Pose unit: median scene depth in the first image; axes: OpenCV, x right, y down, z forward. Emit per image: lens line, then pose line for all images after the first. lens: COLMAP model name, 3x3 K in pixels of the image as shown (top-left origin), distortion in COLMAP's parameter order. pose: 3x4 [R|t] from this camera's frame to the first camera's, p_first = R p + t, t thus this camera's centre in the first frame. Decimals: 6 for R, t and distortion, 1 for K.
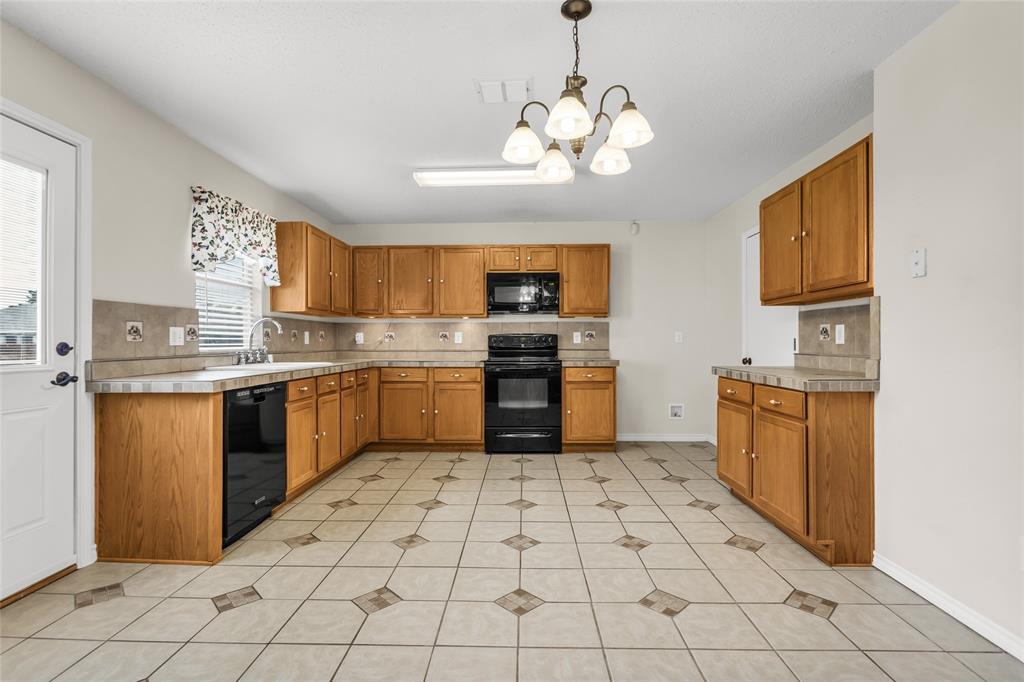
lens RADIAL K [[483.0, 0, 508.4], [0, 483.0, 341.9], [0, 0, 1]] dist [-0.009698, 0.005242]
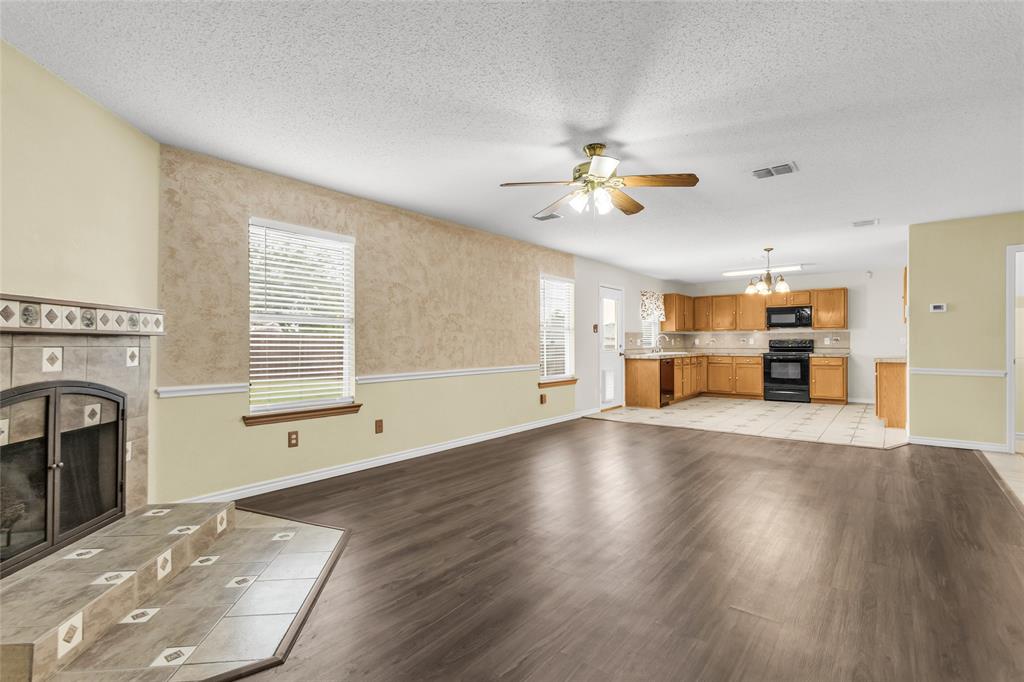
lens RADIAL K [[483.0, 0, 503.9], [0, 483.0, 344.7], [0, 0, 1]] dist [-0.009698, 0.005242]
pose [[0.798591, -0.000373, -0.601874, 0.419281], [0.003008, 0.999990, 0.003372, -0.008318], [0.601867, -0.004503, 0.798584, -1.759077]]
